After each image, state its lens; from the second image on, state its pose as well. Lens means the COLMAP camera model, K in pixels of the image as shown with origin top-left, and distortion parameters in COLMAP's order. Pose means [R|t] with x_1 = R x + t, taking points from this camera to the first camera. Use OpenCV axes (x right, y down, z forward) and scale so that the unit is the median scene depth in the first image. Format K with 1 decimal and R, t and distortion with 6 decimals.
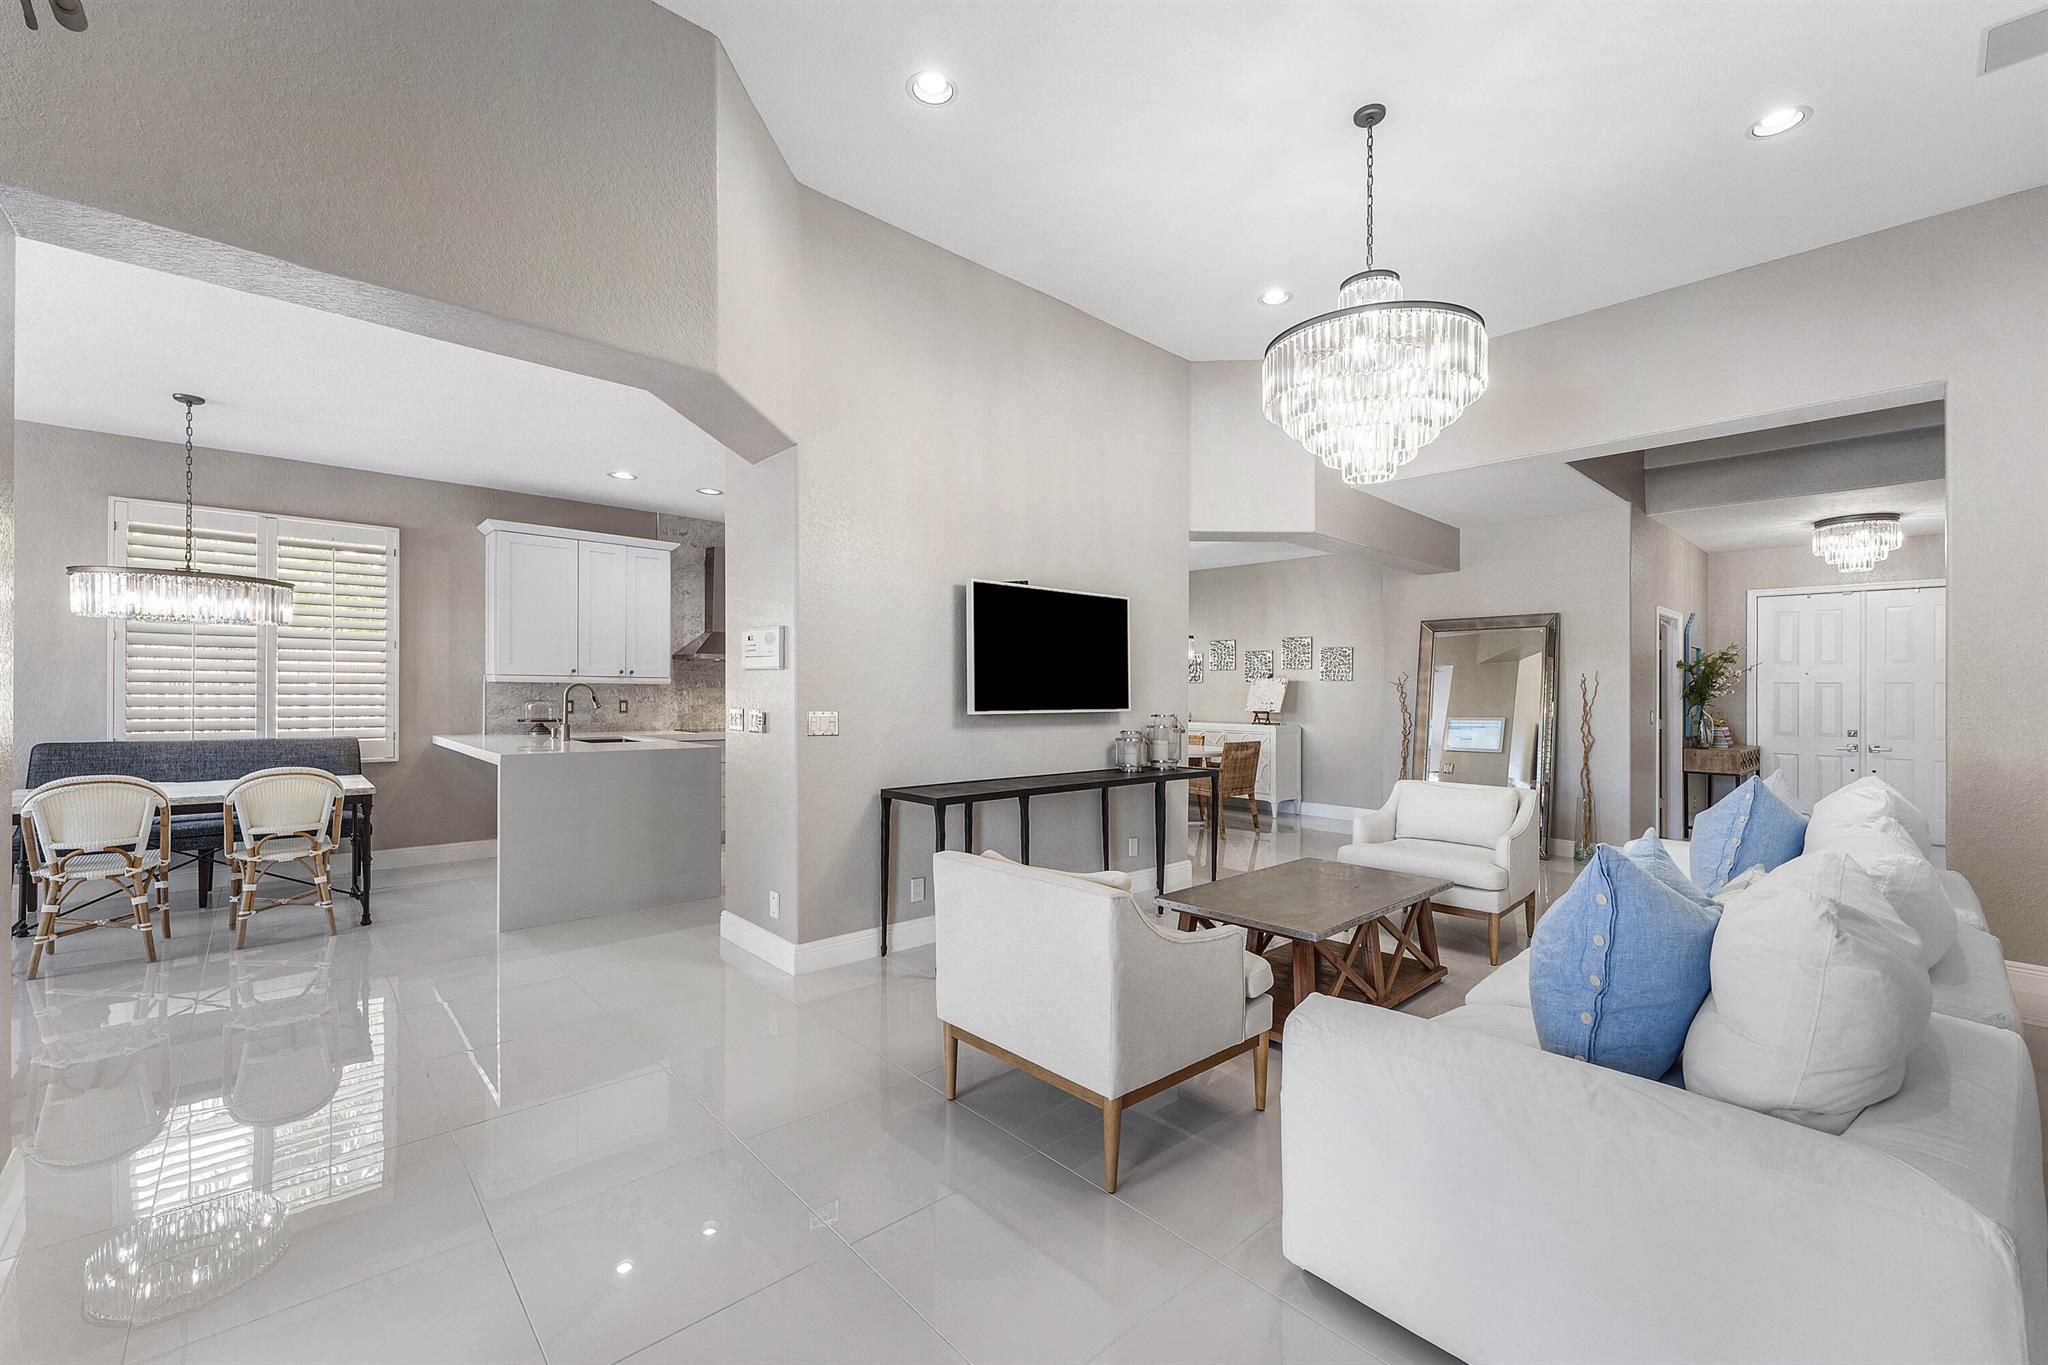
lens RADIAL K [[830.1, 0, 1018.2], [0, 830.1, 693.1], [0, 0, 1]] dist [0.001179, 0.000249]
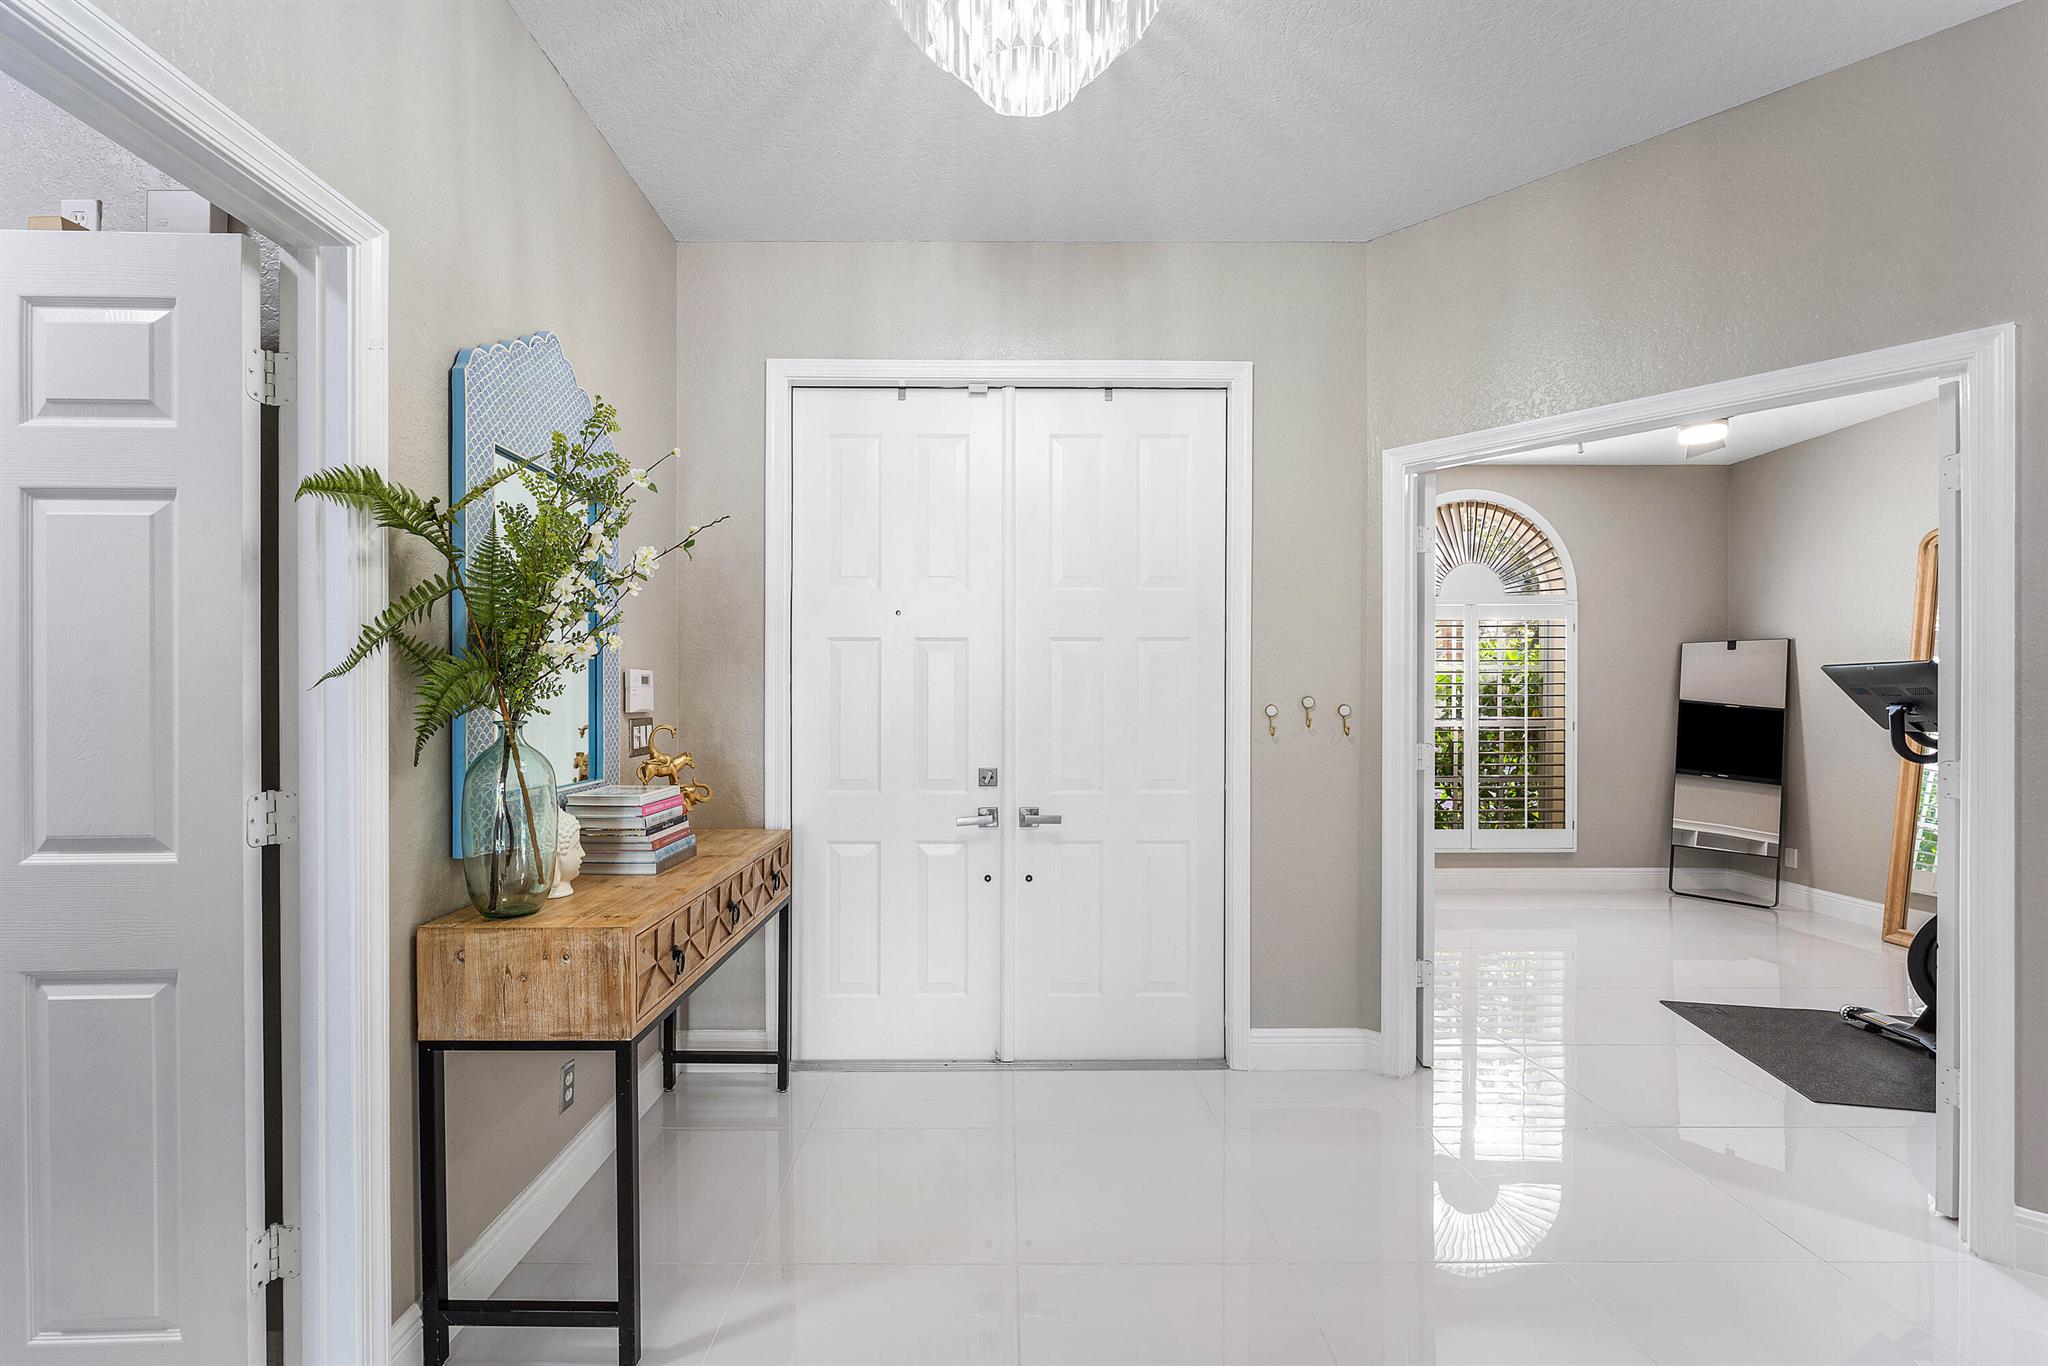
lens RADIAL K [[831.1, 0, 1016.4], [0, 831.1, 691.6], [0, 0, 1]] dist [0.000167, 0.000002]
pose [[0.663000, -0.007156, 0.748585, 0.829669], [0.002655, 0.999971, 0.007207, 0.009345], [-0.748614, -0.002791, 0.663000, 0.840746]]
